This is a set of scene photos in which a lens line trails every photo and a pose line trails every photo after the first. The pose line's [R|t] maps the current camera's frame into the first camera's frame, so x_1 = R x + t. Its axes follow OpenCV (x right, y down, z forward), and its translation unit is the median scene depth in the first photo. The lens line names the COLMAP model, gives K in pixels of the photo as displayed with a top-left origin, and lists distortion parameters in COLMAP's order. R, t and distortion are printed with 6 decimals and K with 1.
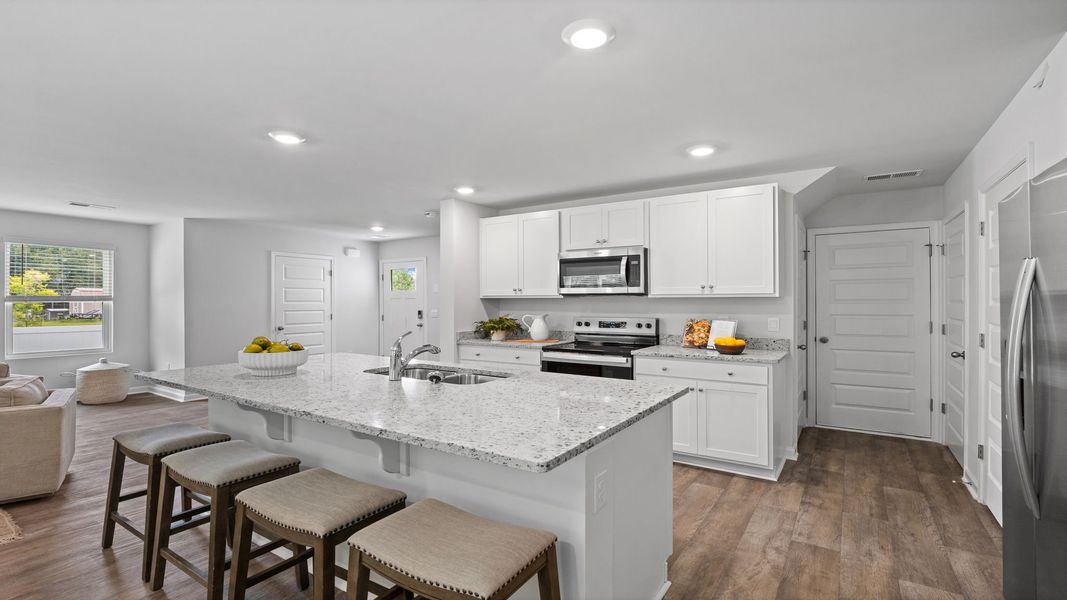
lens RADIAL K [[488.4, 0, 532.5], [0, 488.4, 300.4], [0, 0, 1]] dist [-0.011882, 0.002571]
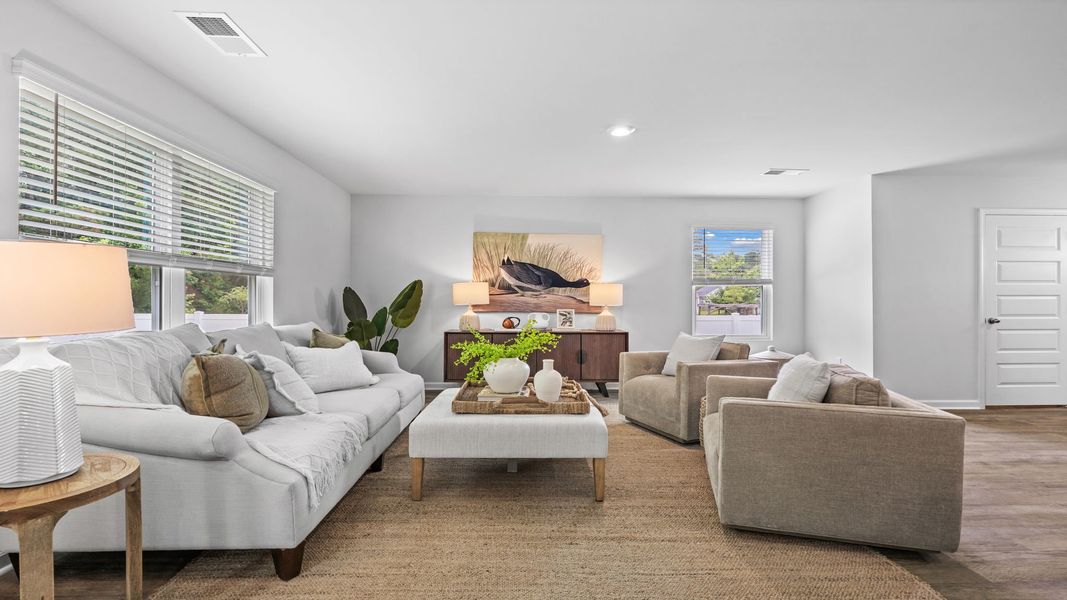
lens RADIAL K [[488.4, 0, 530.6], [0, 488.4, 302.8], [0, 0, 1]] dist [-0.011882, 0.002571]
pose [[0.588144, 0.002062, -0.808753, -0.215906], [0.001734, 0.999991, 0.003811, 0.017636], [0.808754, -0.003644, 0.588136, 0.048390]]
